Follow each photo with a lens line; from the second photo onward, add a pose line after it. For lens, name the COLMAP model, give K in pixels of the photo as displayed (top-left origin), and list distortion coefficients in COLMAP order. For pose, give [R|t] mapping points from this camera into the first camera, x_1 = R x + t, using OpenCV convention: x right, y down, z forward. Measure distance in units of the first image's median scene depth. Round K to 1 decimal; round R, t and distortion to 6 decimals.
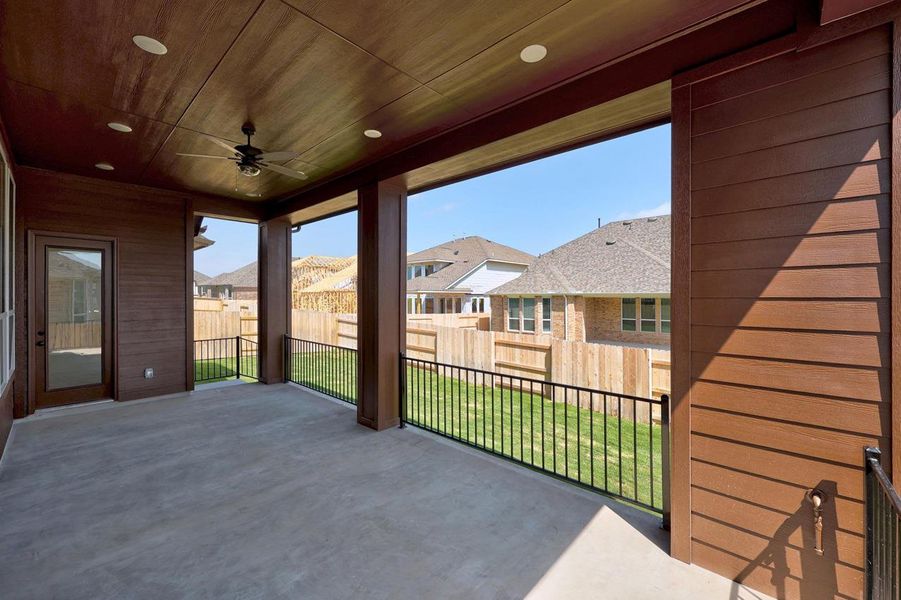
lens RADIAL K [[360.7, 0, 450.0], [0, 360.7, 295.7], [0, 0, 1]] dist [-0.002293, -0.000143]
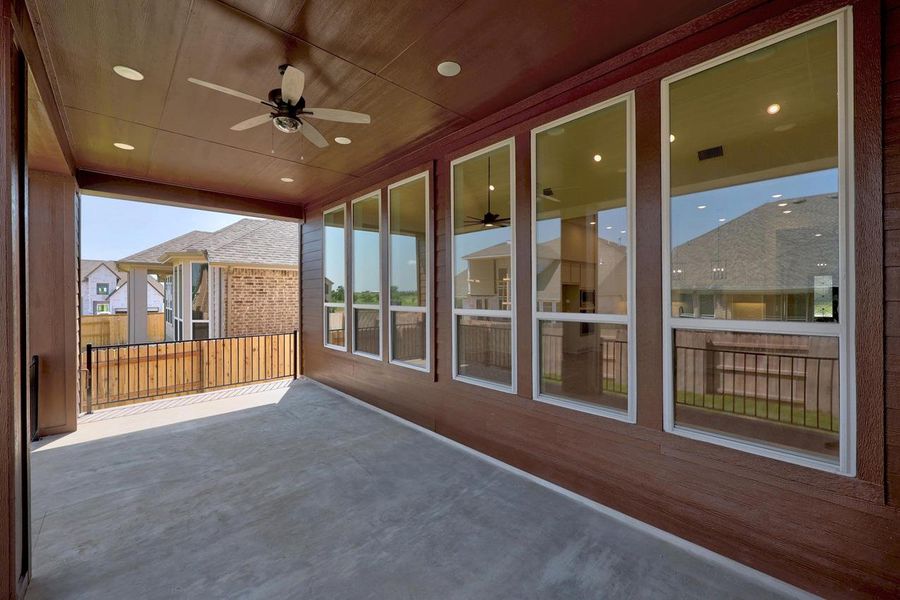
lens RADIAL K [[360.3, 0, 448.6], [0, 360.3, 295.8], [0, 0, 1]] dist [-0.002293, -0.000143]
pose [[-0.996462, 0.005341, 0.083870, -0.998698], [0.005699, 0.999976, 0.004033, 0.001356], [-0.083846, 0.004496, -0.996469, 1.797656]]
